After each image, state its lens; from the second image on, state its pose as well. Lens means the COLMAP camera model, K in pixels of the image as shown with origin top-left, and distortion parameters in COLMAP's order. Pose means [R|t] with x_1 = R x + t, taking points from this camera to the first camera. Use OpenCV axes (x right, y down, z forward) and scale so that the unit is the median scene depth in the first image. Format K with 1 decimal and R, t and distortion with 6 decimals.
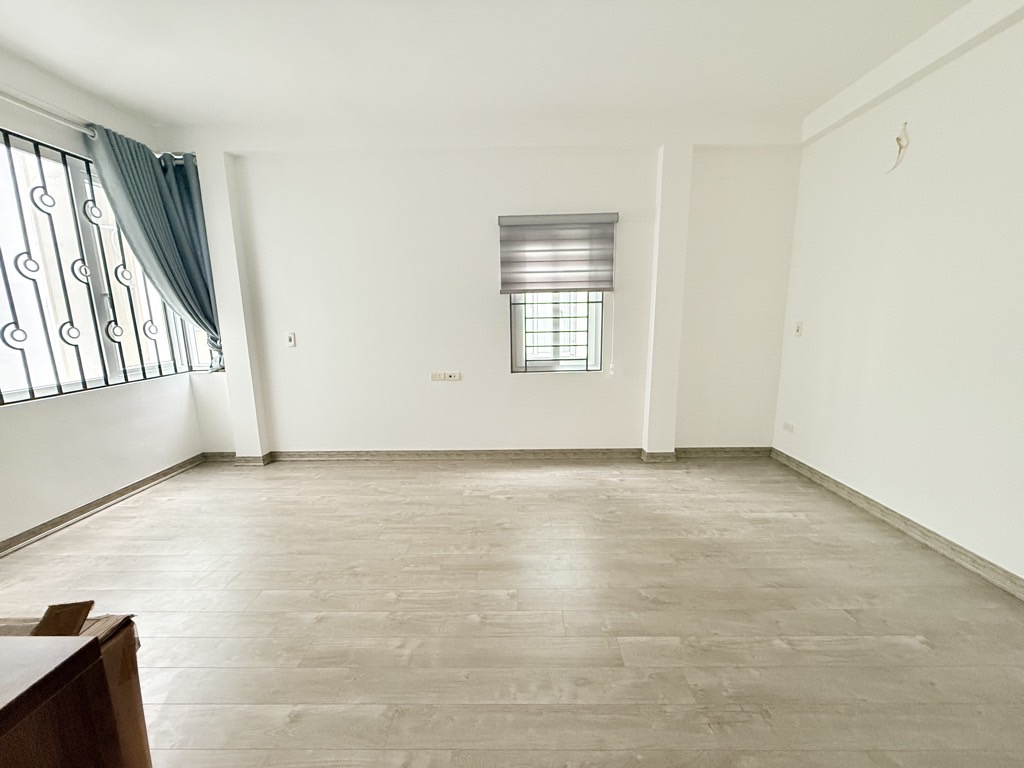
lens RADIAL K [[403.9, 0, 509.8], [0, 403.9, 390.0], [0, 0, 1]] dist [0.000355, -0.000229]
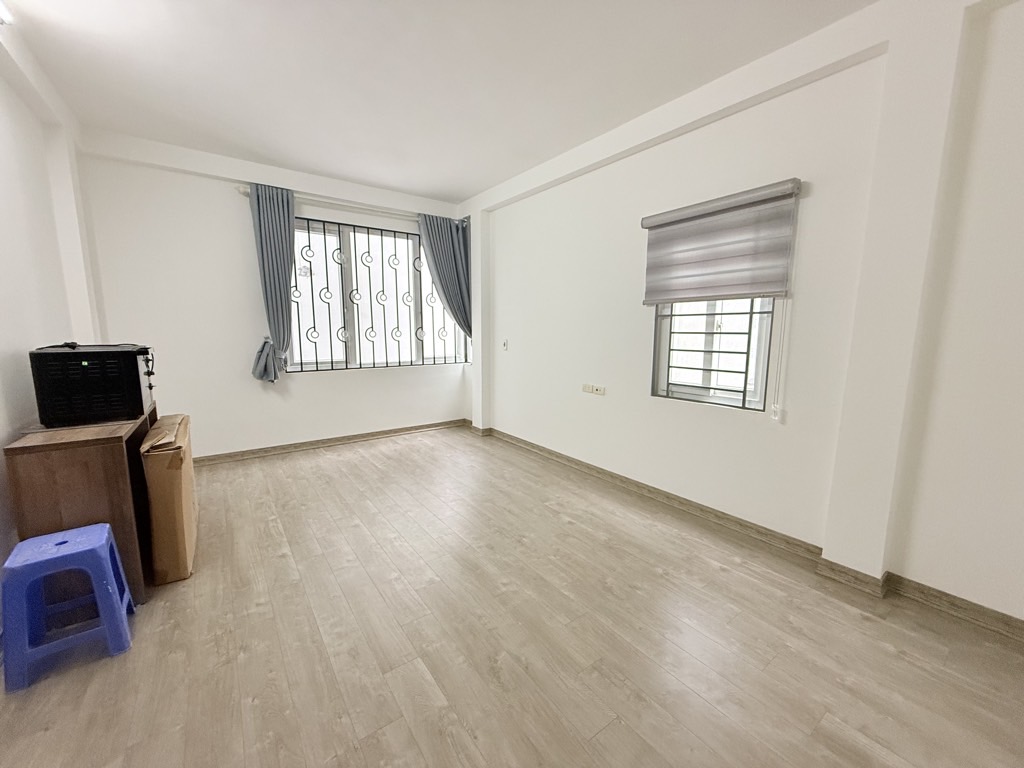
lens RADIAL K [[403.9, 0, 514.0], [0, 403.9, 389.7], [0, 0, 1]] dist [0.000355, -0.000229]
pose [[0.606445, 0.137305, -0.783181, 0.621081], [-0.158823, 0.986046, 0.049888, -0.063566], [0.779102, 0.094132, 0.619790, 0.295208]]
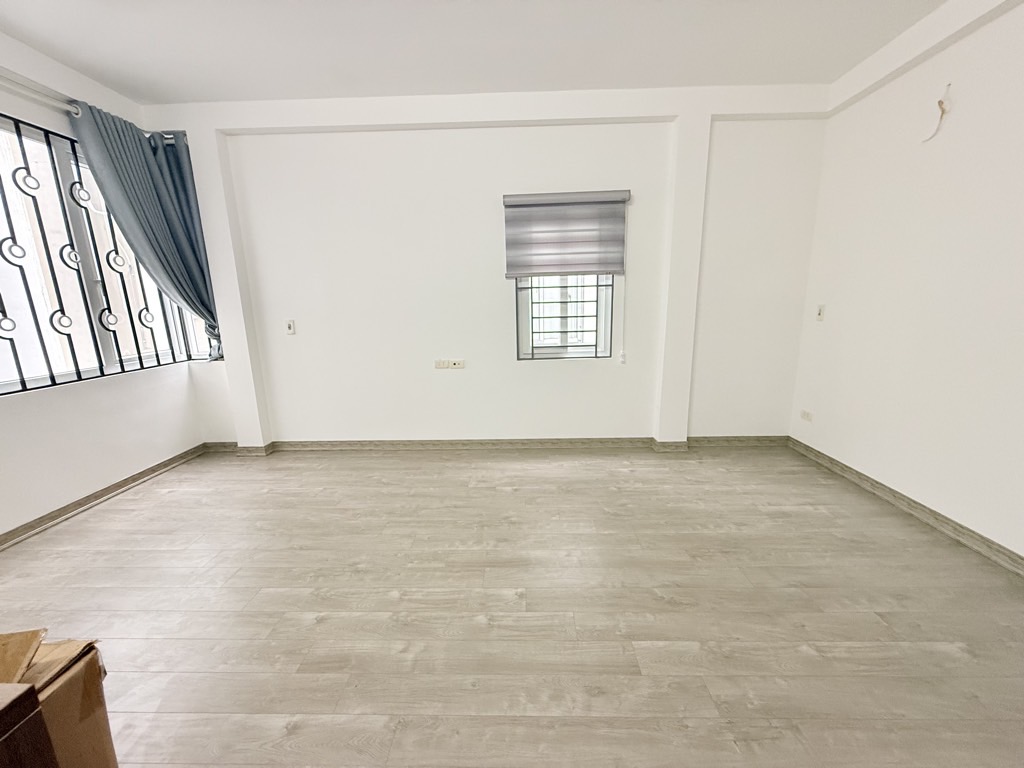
lens RADIAL K [[403.9, 0, 508.4], [0, 403.9, 388.4], [0, 0, 1]] dist [0.000355, -0.000229]
pose [[0.999872, -0.004196, -0.015469, -0.003863], [0.004671, 0.999516, 0.030749, -0.005682], [0.015333, -0.030818, 0.999407, 0.040677]]
